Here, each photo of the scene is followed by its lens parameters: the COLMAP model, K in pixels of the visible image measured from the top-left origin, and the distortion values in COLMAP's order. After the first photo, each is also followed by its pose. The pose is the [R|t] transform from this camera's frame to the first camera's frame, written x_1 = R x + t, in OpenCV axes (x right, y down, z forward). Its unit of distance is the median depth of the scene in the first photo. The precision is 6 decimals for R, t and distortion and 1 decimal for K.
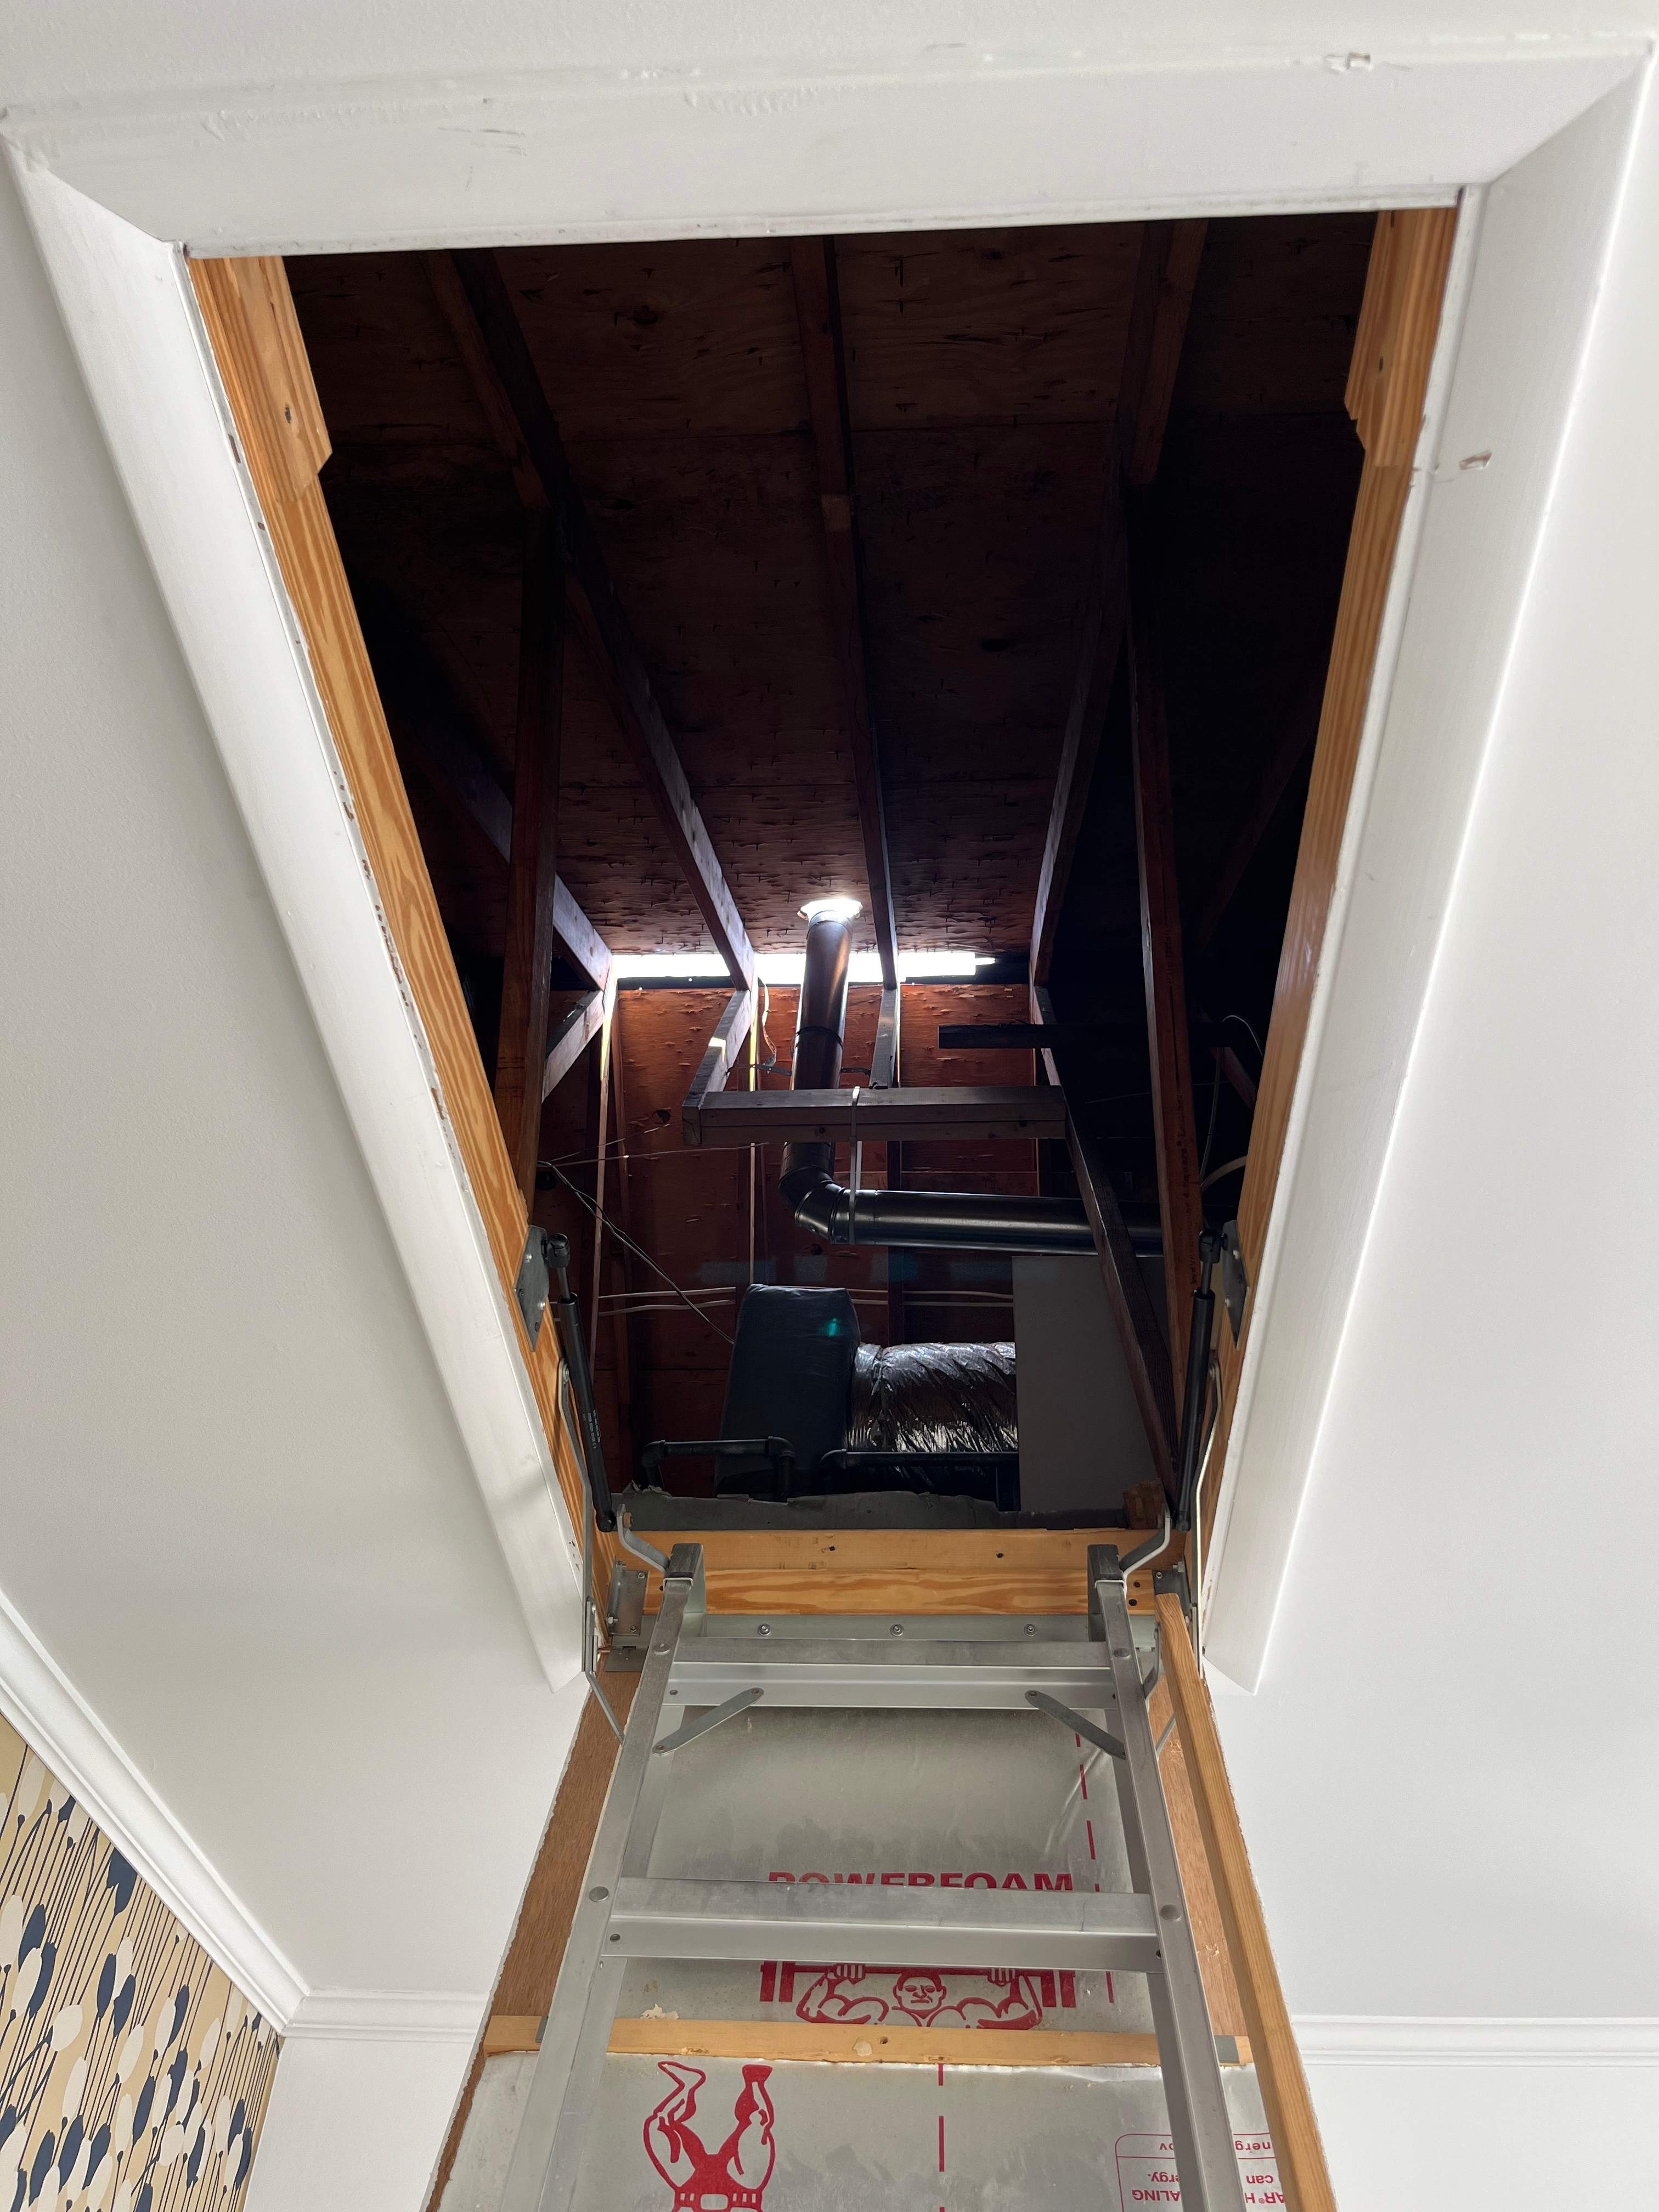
lens RADIAL K [[1666.8, 0, 843.1], [0, 1666.8, 1110.0], [0, 0, 1]] dist [0.035177, -0.001961]
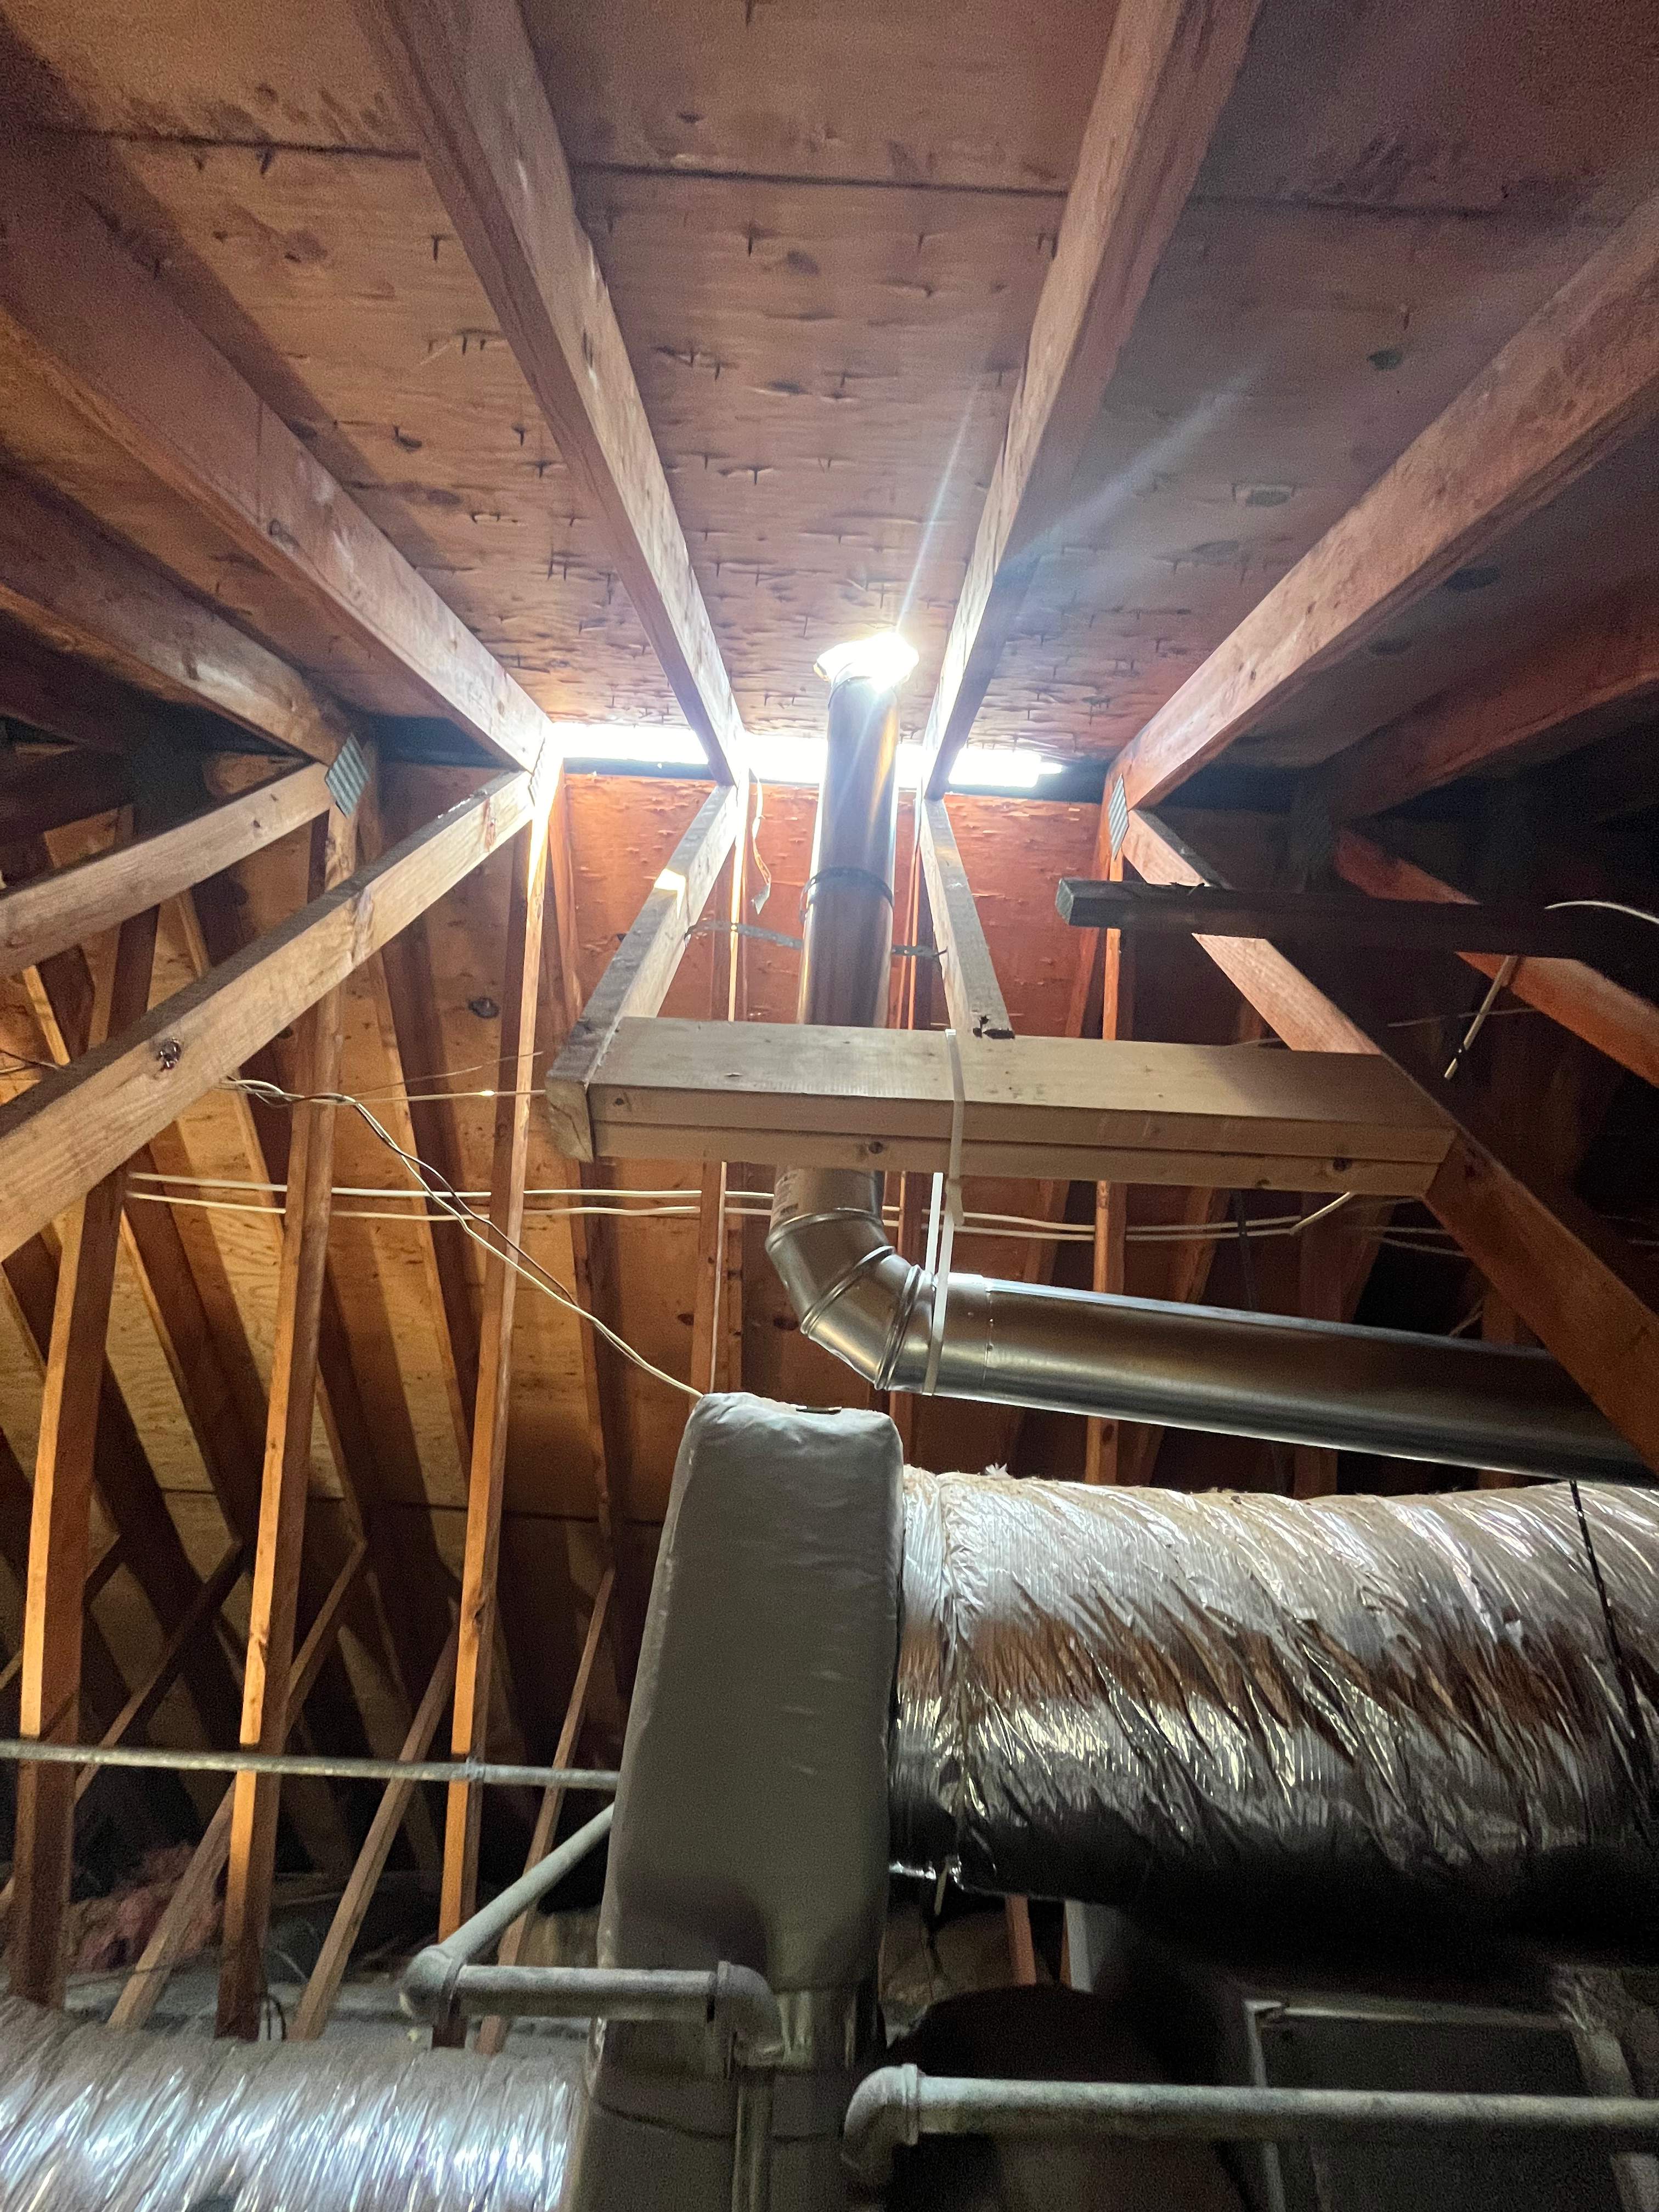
lens RADIAL K [[890.2, 0, 831.9], [0, 890.2, 1096.2], [0, 0, 1]] dist [-0.000856, 0.000078]
pose [[0.996951, 0.056125, 0.054204, -0.029554], [-0.068344, 0.963297, 0.259592, -0.047625], [-0.037645, -0.262505, 0.964196, 0.620298]]
